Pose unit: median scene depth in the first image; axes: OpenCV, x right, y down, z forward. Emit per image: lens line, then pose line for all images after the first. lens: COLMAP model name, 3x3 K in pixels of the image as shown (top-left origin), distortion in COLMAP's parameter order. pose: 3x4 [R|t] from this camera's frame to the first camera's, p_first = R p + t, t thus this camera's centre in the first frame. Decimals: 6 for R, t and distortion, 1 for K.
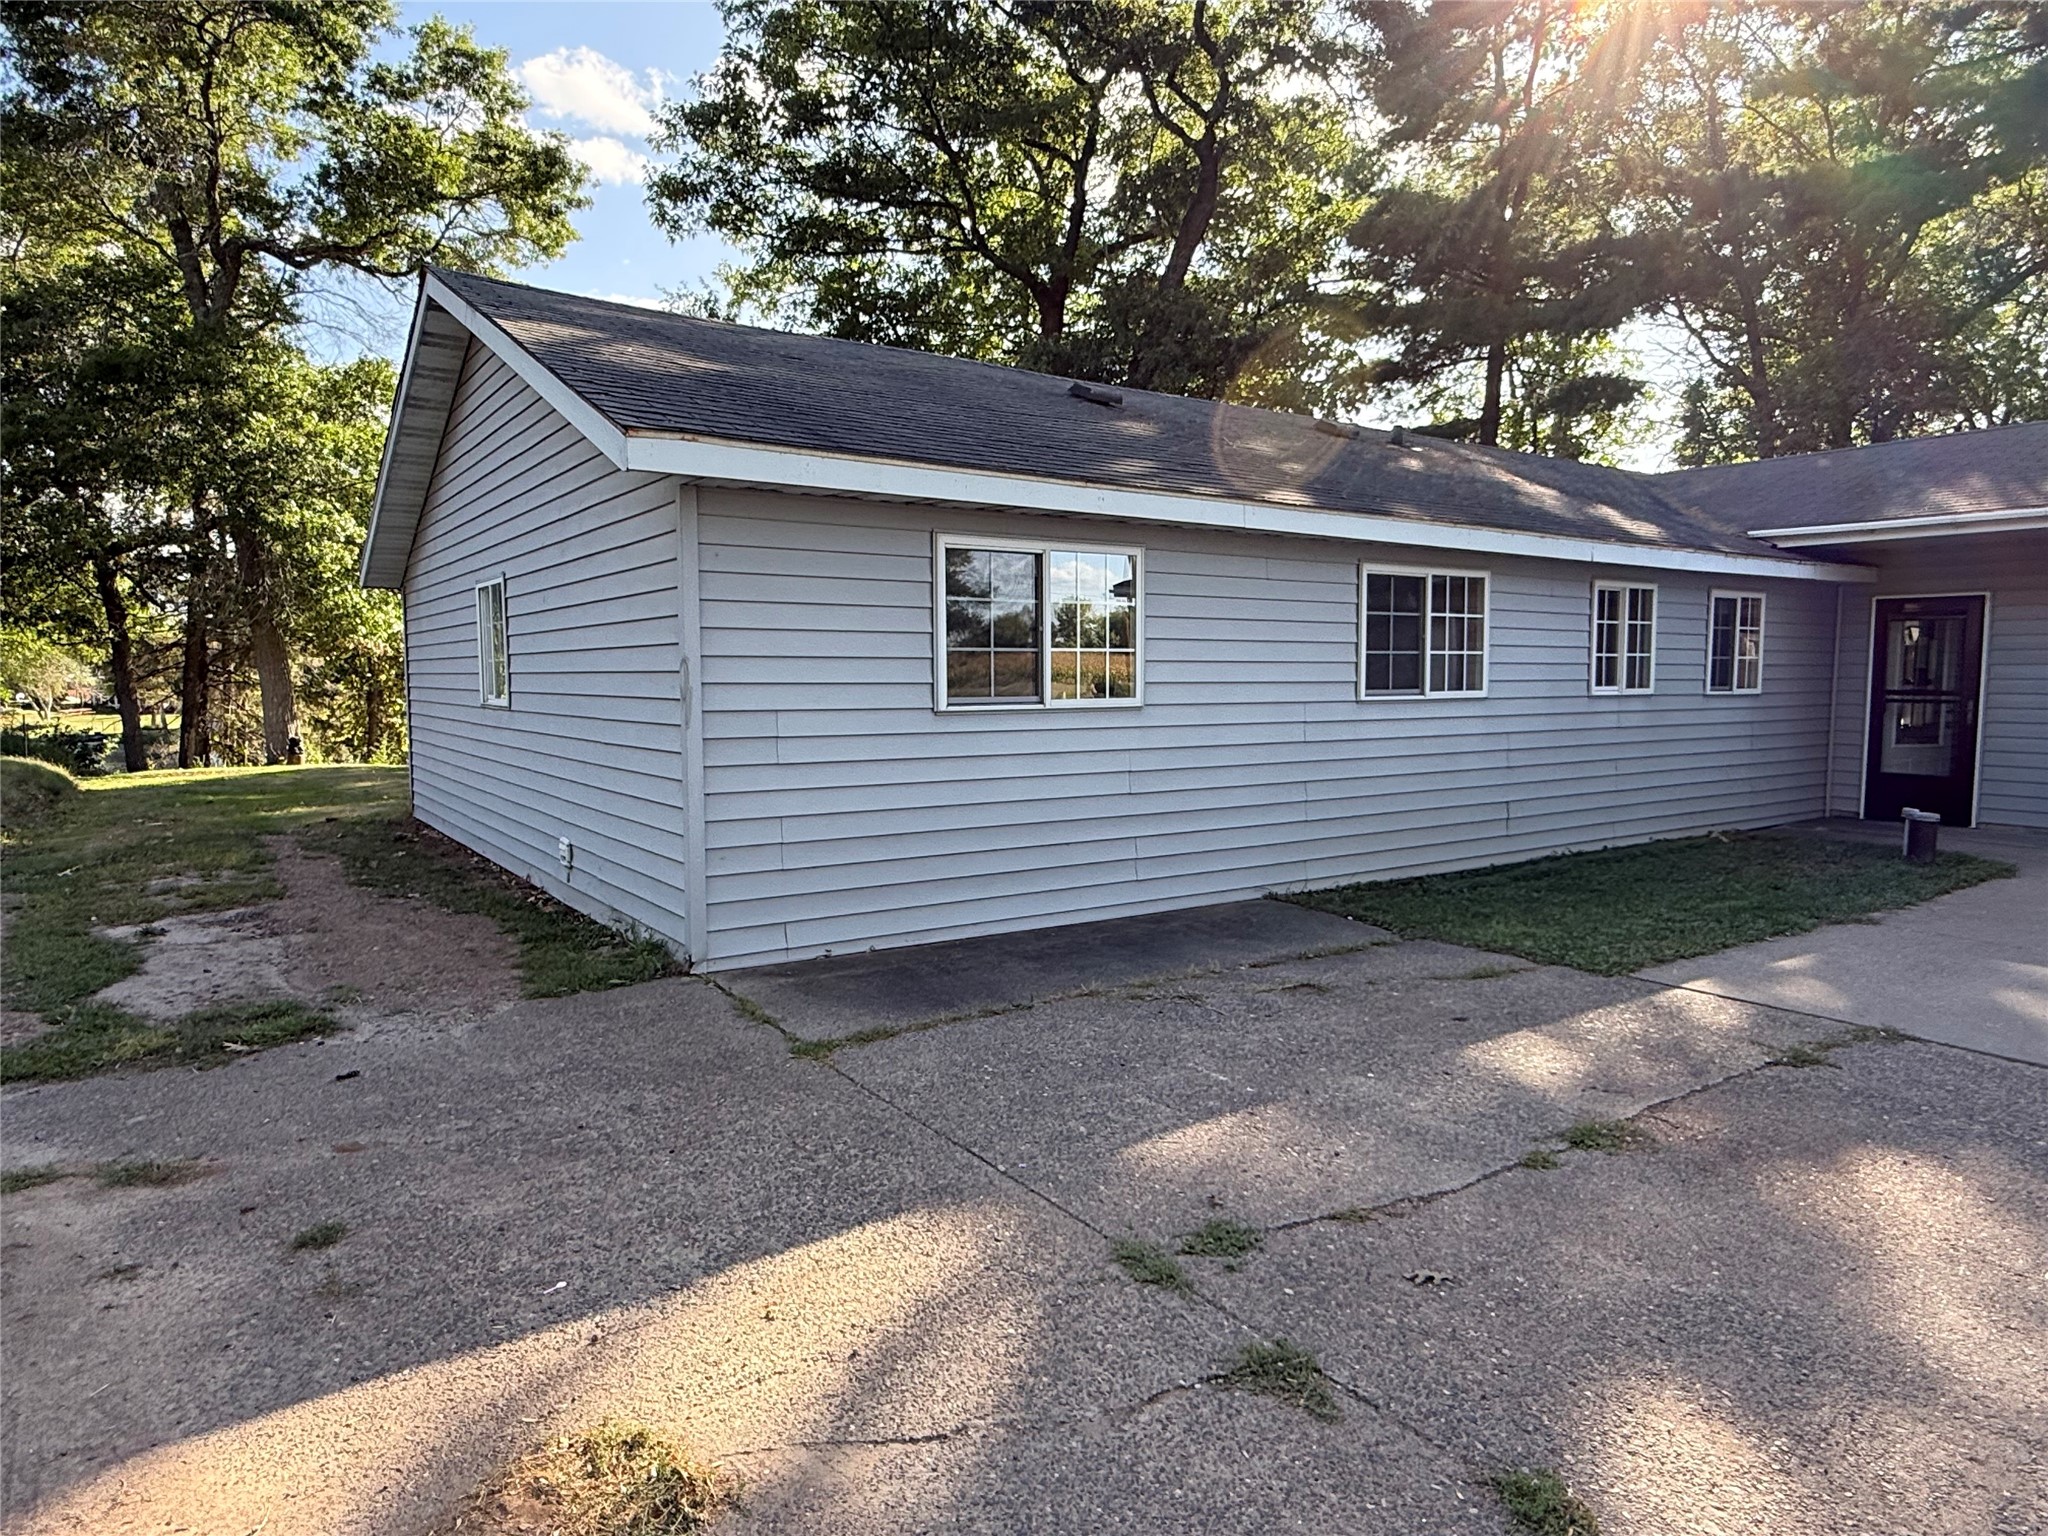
lens RADIAL K [[1248.9, 0, 1021.1], [0, 1248.9, 771.0], [0, 0, 1]] dist [0.000877, 0.000829]
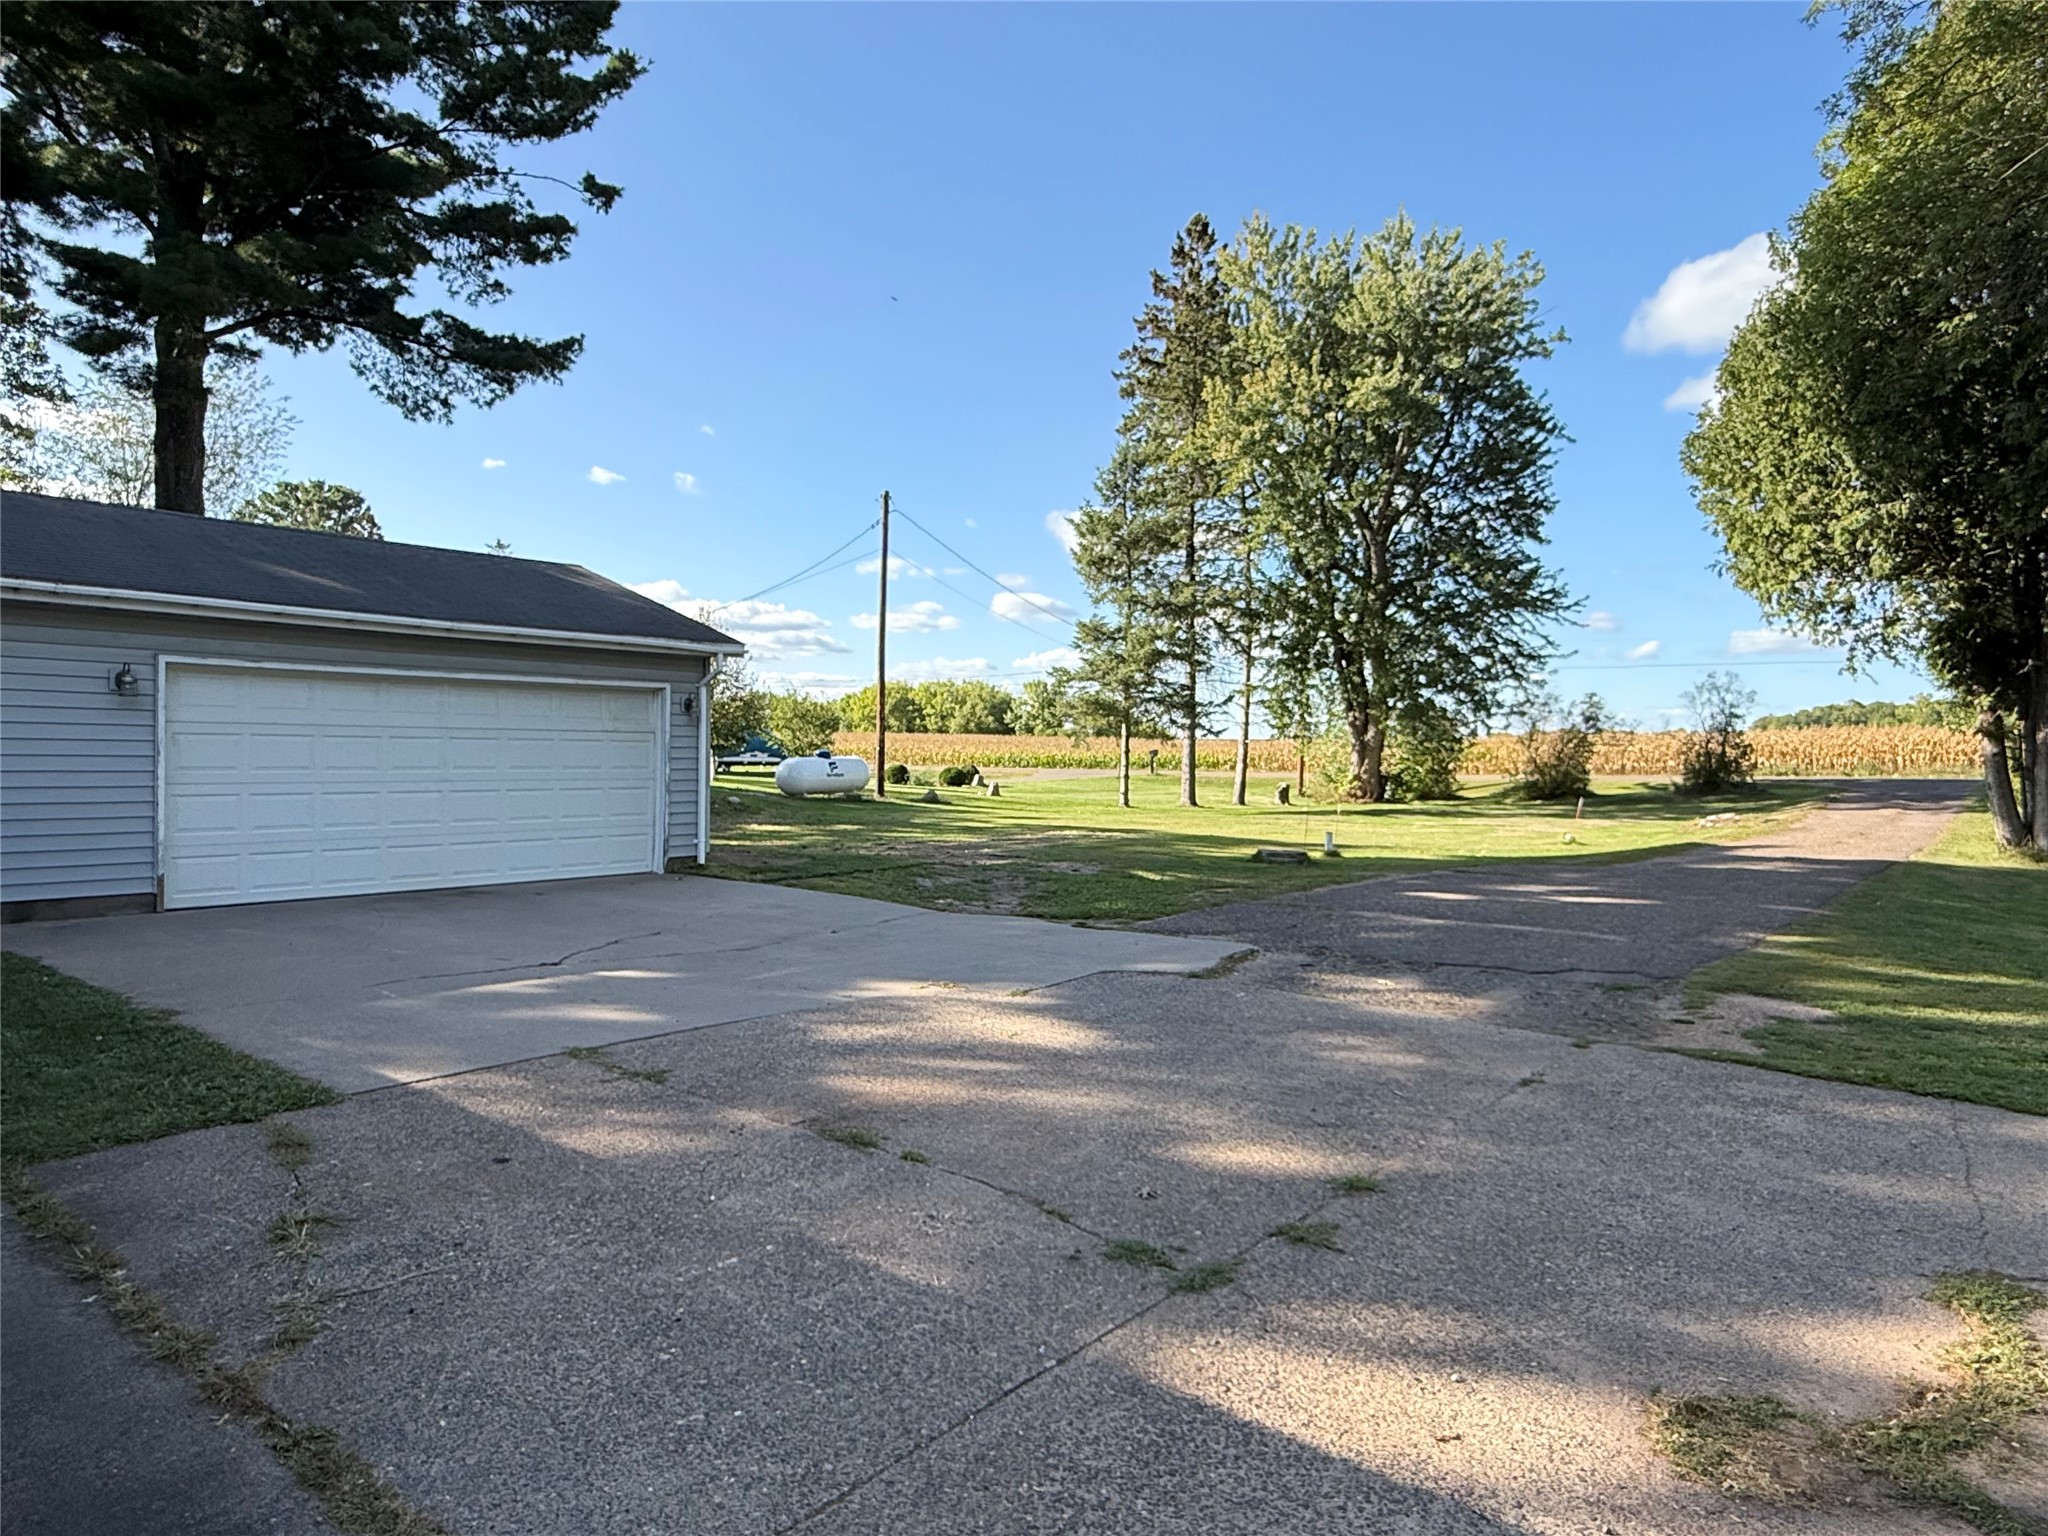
lens RADIAL K [[1248.9, 0, 1024.4], [0, 1248.9, 769.3], [0, 0, 1]] dist [0.000877, 0.000829]
pose [[-0.293745, -0.019655, 0.955682, -0.146978], [0.061779, 0.997308, 0.039500, -0.021565], [-0.953885, 0.070644, -0.291740, 0.223259]]
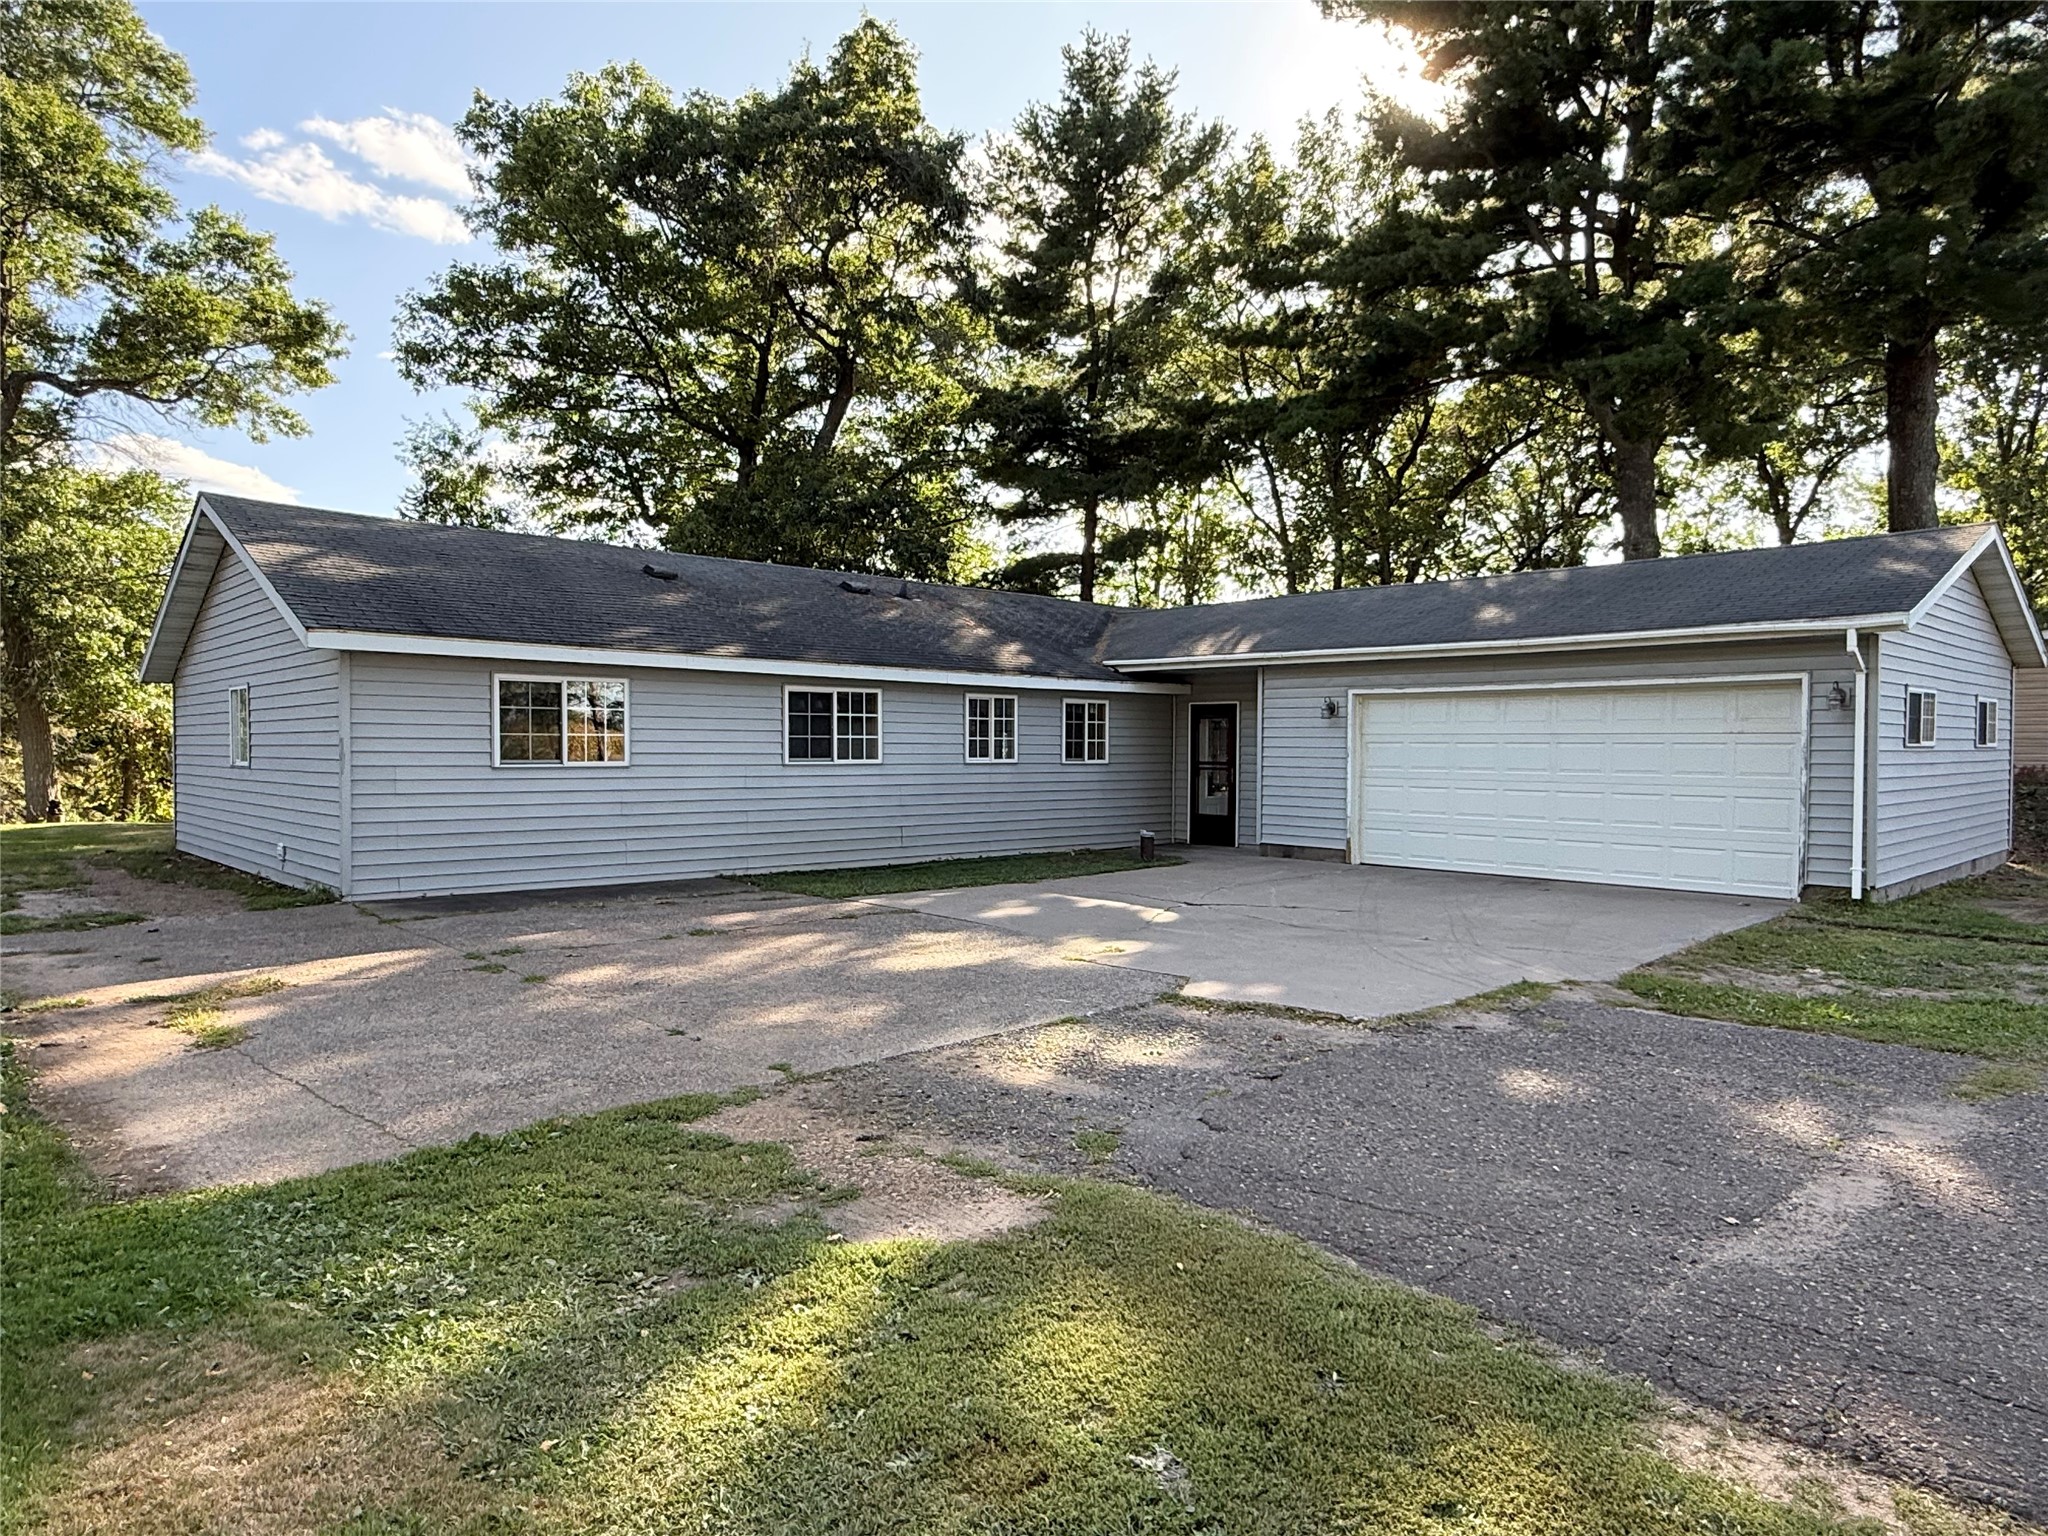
lens RADIAL K [[1248.9, 0, 1024.0], [0, 1248.9, 769.1], [0, 0, 1]] dist [0.000877, 0.000829]
pose [[0.988230, 0.003589, 0.152932, 0.137104], [0.005831, 0.998115, -0.061101, 0.023406], [-0.152863, 0.061274, 0.986346, -0.306514]]
